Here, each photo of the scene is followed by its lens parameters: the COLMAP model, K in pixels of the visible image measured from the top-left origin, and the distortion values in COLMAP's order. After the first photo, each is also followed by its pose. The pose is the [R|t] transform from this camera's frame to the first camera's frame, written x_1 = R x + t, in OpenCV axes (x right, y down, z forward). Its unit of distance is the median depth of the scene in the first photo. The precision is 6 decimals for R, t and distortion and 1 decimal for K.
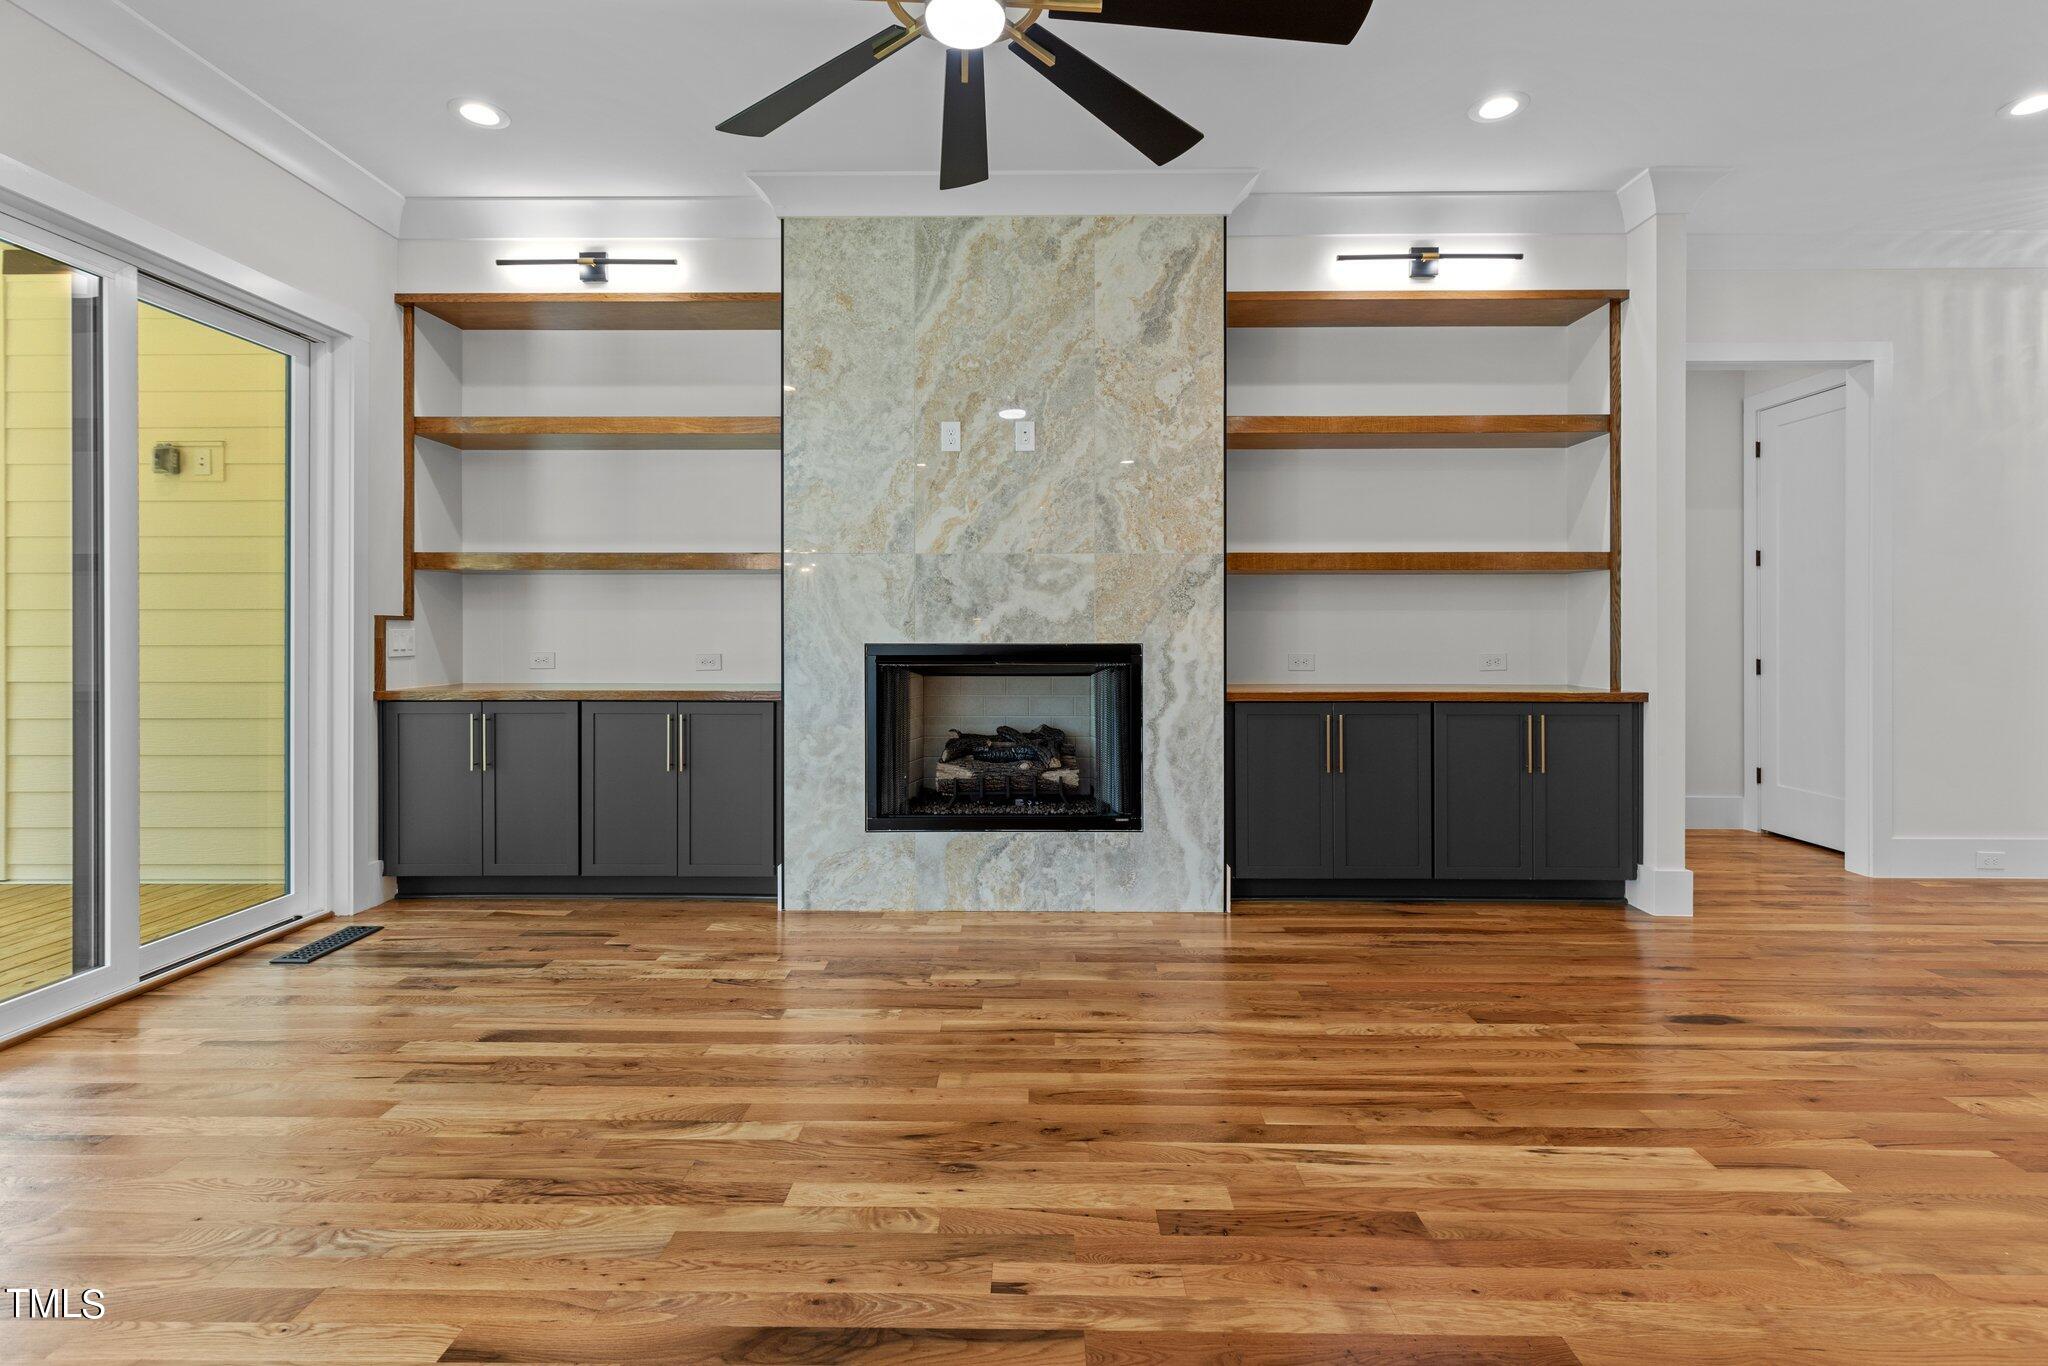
lens RADIAL K [[939.5, 0, 1023.0], [0, 939.5, 624.7], [0, 0, 1]] dist [0.008680, -0.000834]
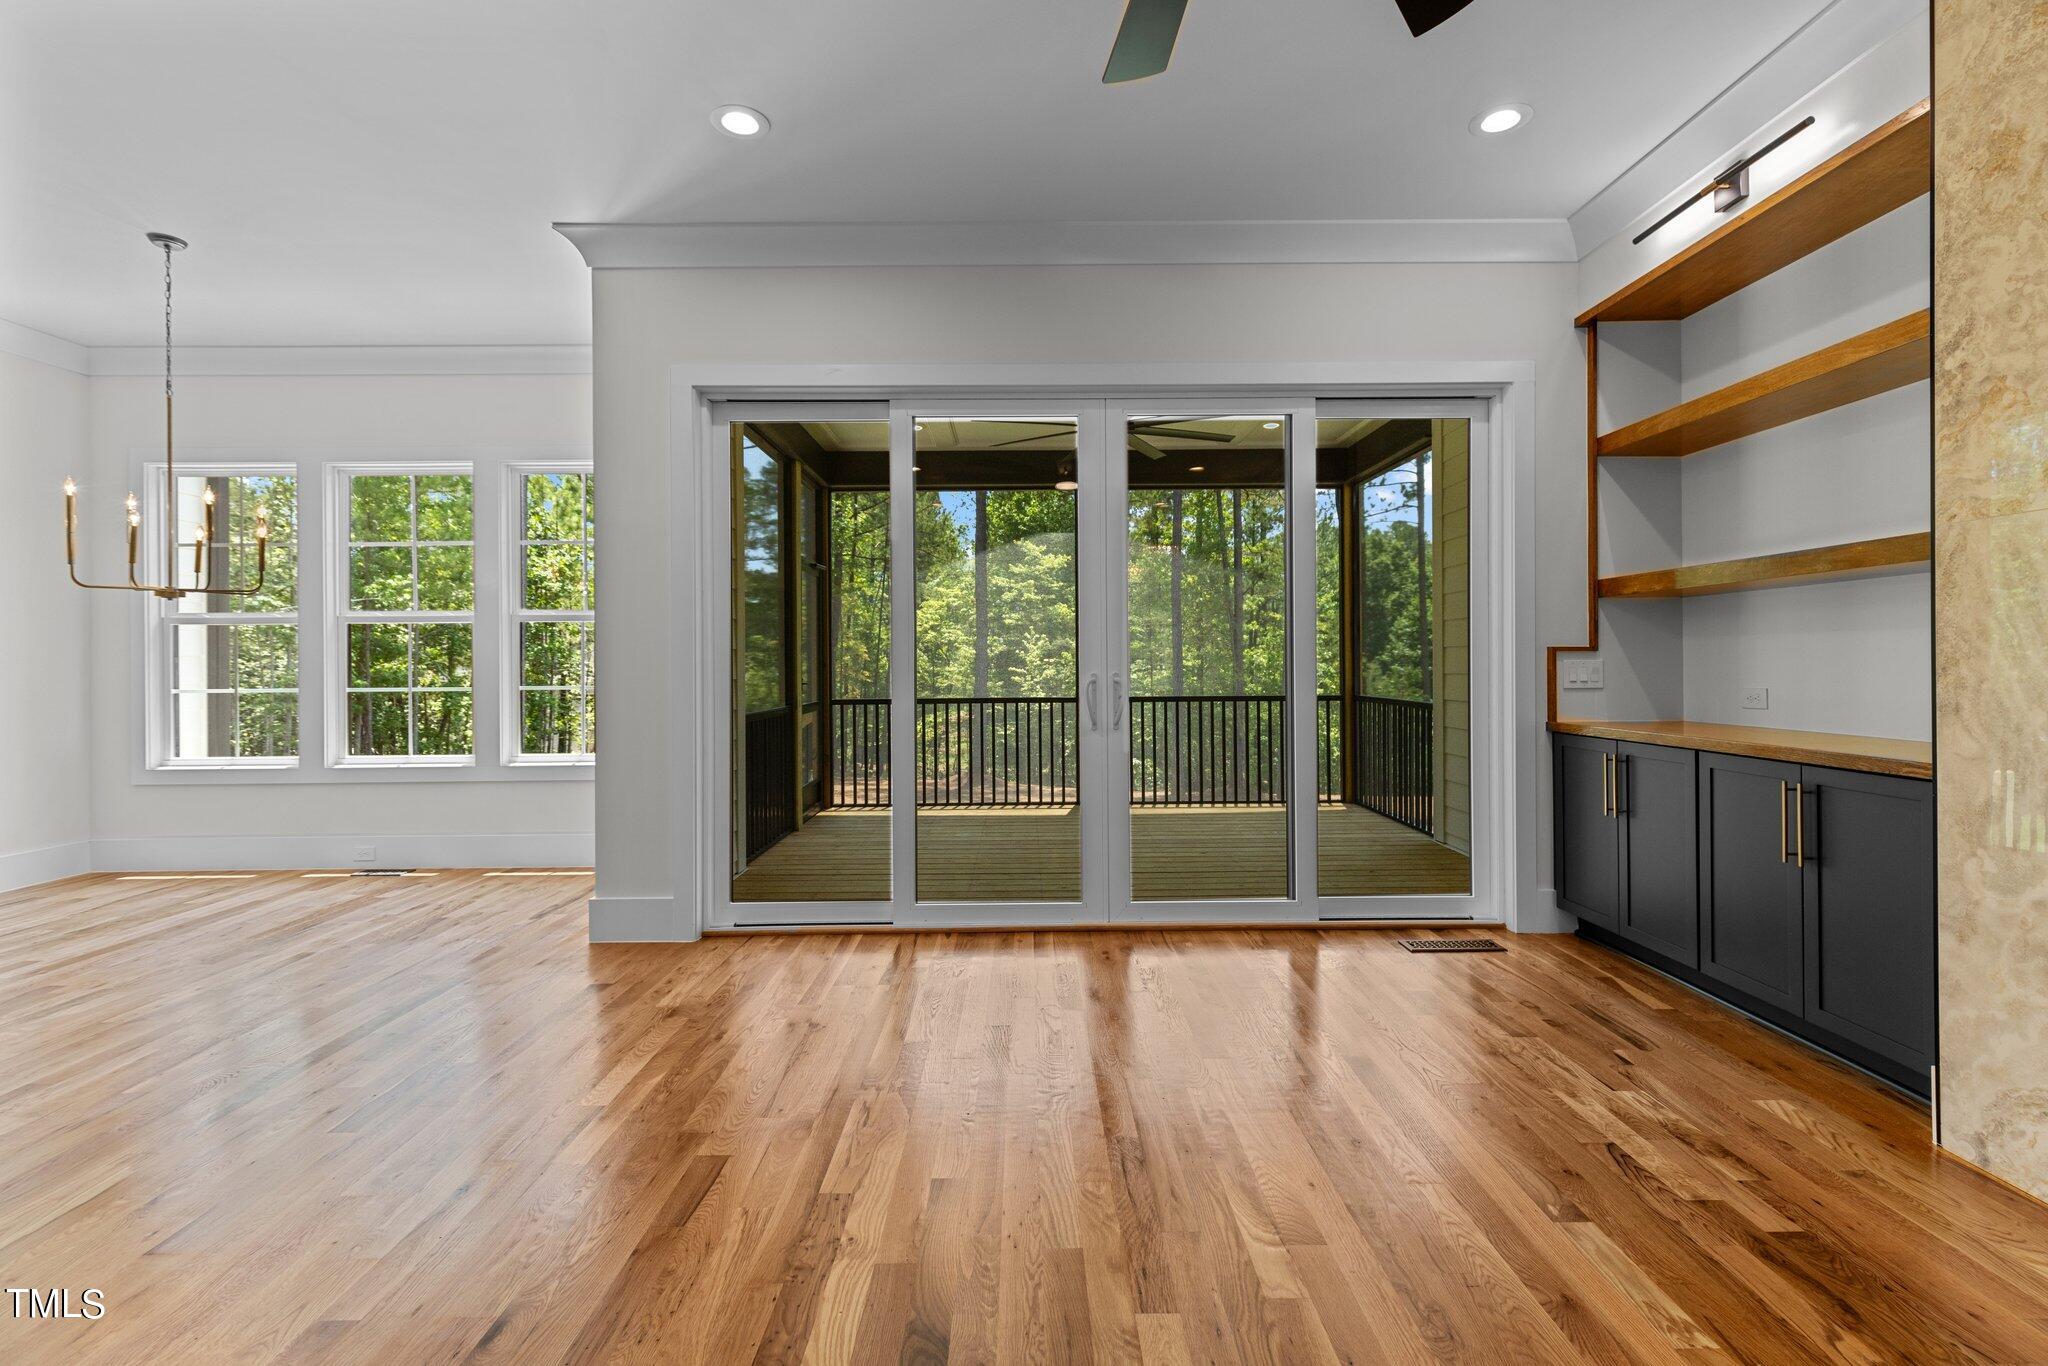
lens RADIAL K [[923.8, 0, 1033.6], [0, 923.8, 663.8], [0, 0, 1]] dist [-0.000298, -0.000186]
pose [[0.021084, -0.000371, -0.999778, 0.299385], [0.010511, 0.999945, -0.000150, 0.002797], [0.999722, -0.010505, 0.021086, 0.437353]]
